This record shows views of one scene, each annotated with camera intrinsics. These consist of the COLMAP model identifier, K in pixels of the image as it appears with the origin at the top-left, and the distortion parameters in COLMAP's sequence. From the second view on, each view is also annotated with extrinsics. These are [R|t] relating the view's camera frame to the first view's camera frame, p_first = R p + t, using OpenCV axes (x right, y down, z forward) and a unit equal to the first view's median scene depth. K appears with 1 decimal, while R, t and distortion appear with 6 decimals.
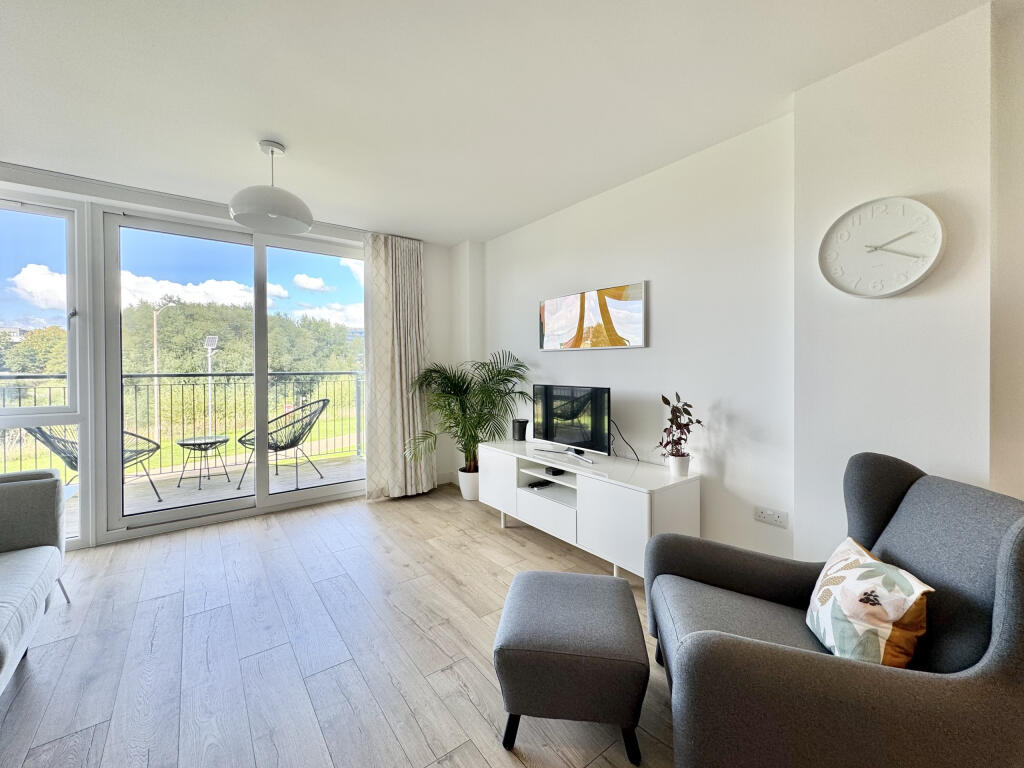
lens RADIAL K [[423.6, 0, 512.8], [0, 423.6, 369.7], [0, 0, 1]] dist [-0.000351, -0.000171]
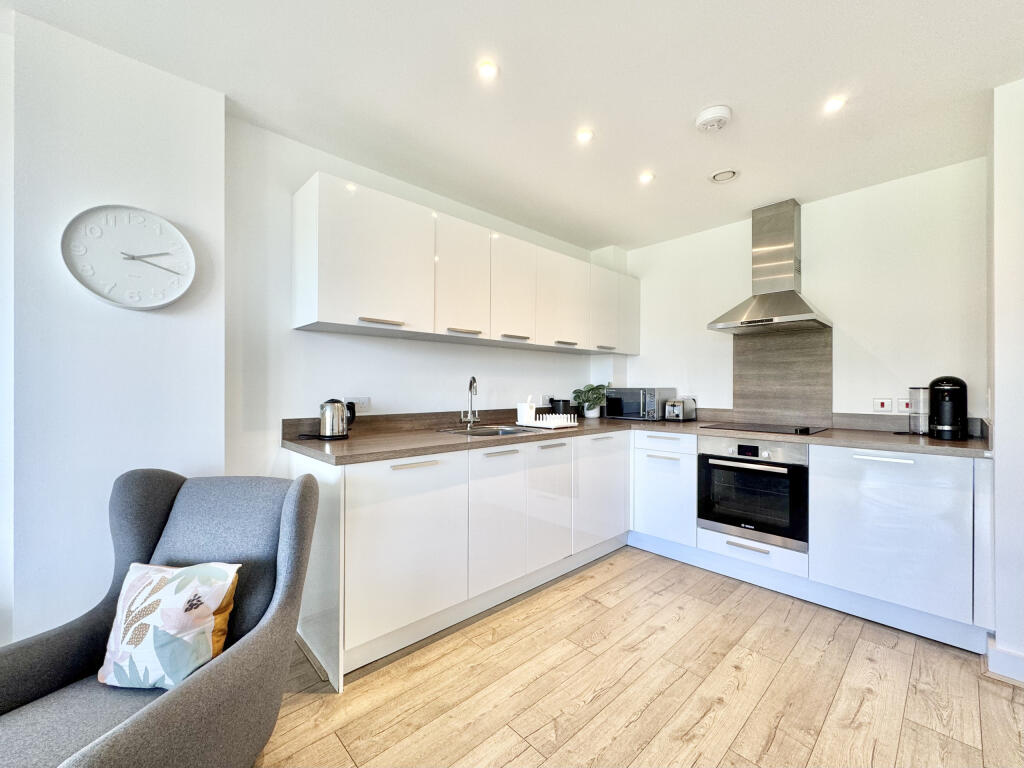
lens RADIAL K [[419.8, 0, 512.1], [0, 419.8, 387.7], [0, 0, 1]] dist [-0.001008, -0.000272]
pose [[-0.108054, 0.005856, 0.994128, -0.107087], [0.010191, 0.999937, -0.004783, 0.013502], [-0.994093, 0.009615, -0.108107, 0.144466]]
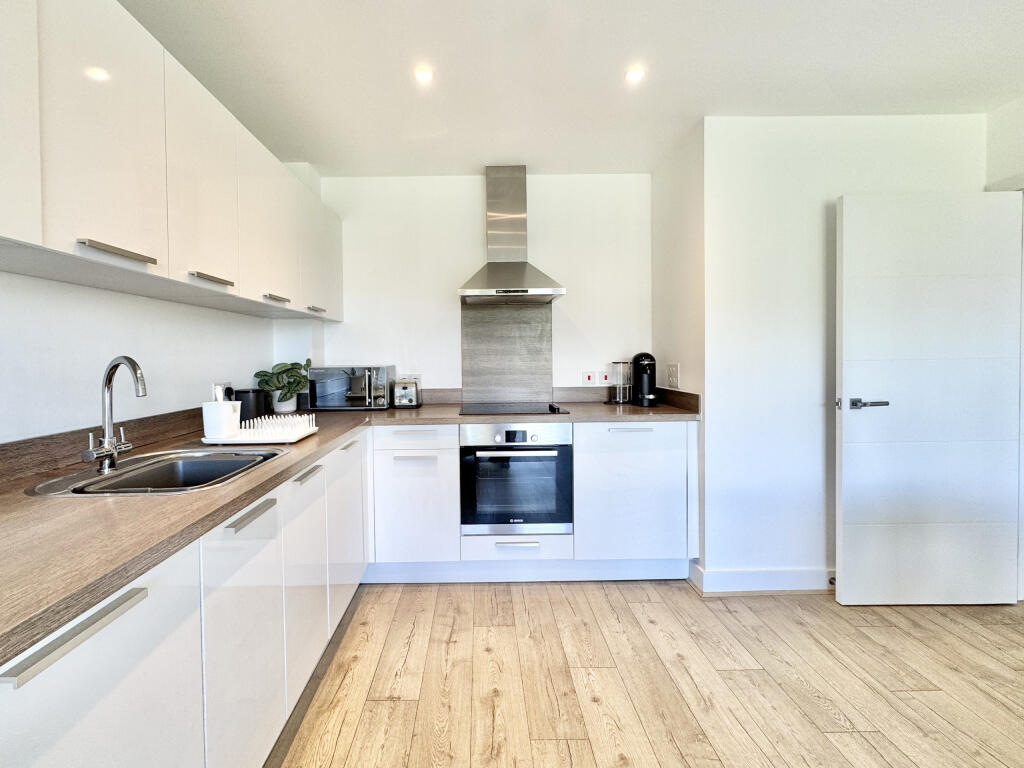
lens RADIAL K [[467.6, 0, 482.5], [0, 467.6, 367.4], [0, 0, 1]] dist [0.000699, 0.000243]
pose [[-0.801832, 0.002536, 0.597544, 0.247544], [0.024686, 0.999278, 0.028885, -0.008966], [-0.597039, 0.037911, -0.801316, 0.292256]]
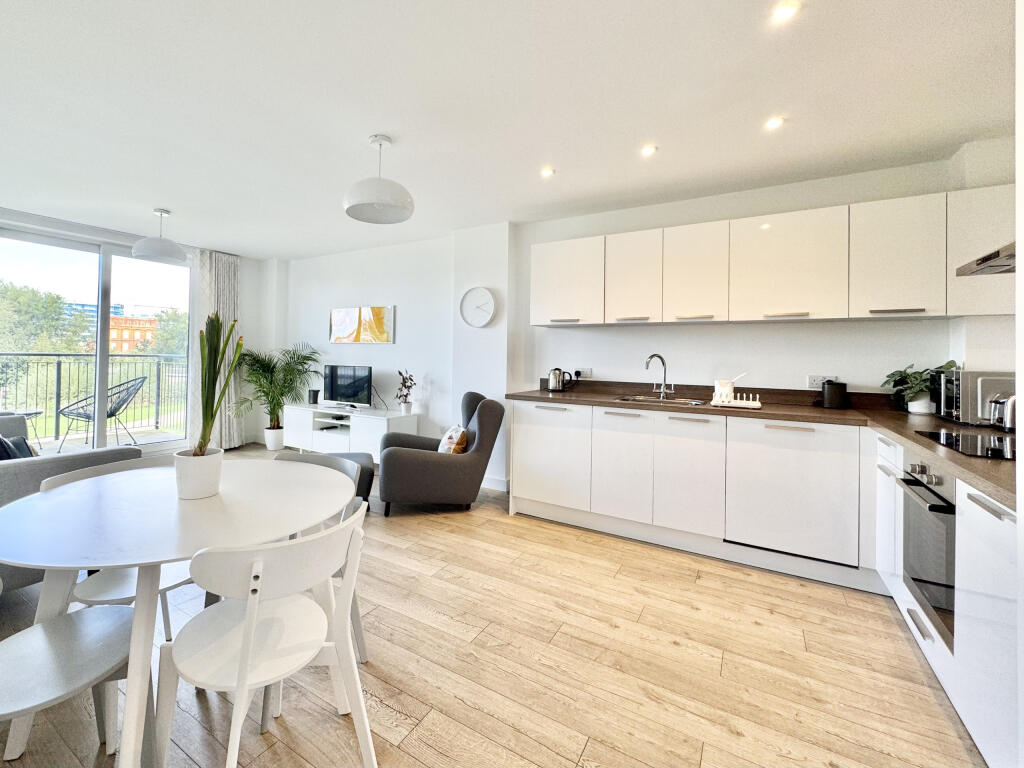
lens RADIAL K [[457.8, 0, 454.3], [0, 457.8, 350.4], [0, 0, 1]] dist [-0.001675, -0.000012]
pose [[0.941446, 0.027269, 0.336060, -0.076836], [-0.020347, 0.999502, -0.024100, 0.013340], [-0.336550, 0.015851, 0.941532, -0.813018]]
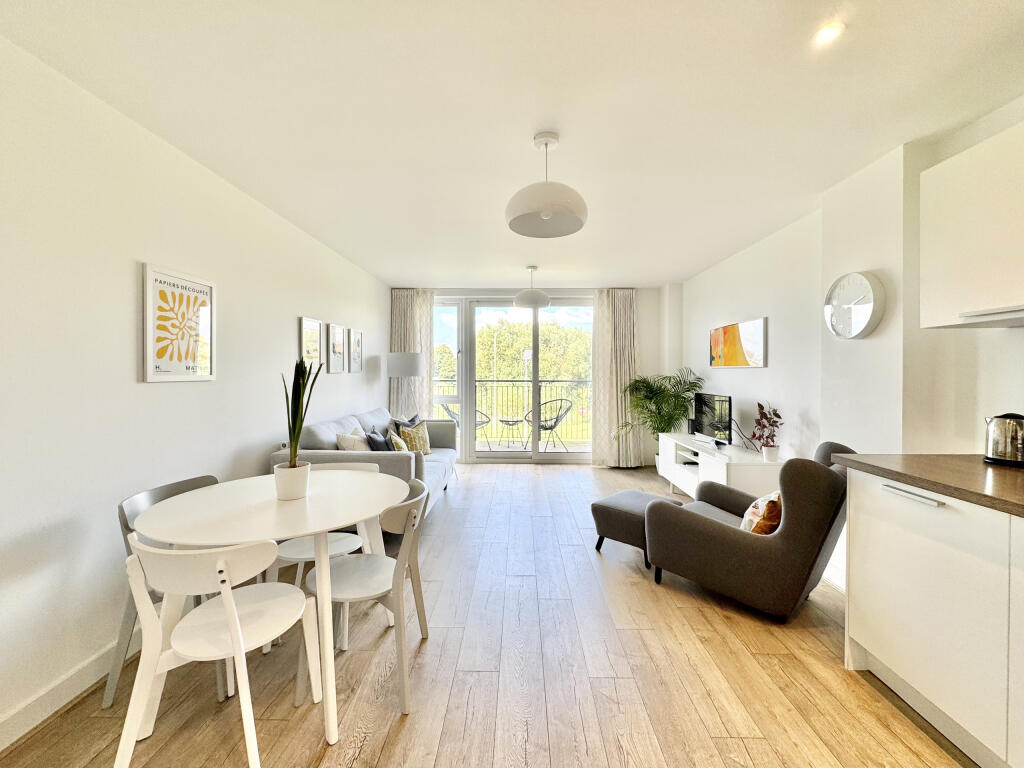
lens RADIAL K [[426.7, 0, 512.0], [0, 426.7, 376.0], [0, 0, 1]] dist [0.001117, 0.000056]
pose [[0.787143, 0.011162, -0.616669, 0.496247], [-0.012257, 0.999922, 0.002454, -0.018309], [0.616648, 0.005627, 0.787219, -0.523596]]
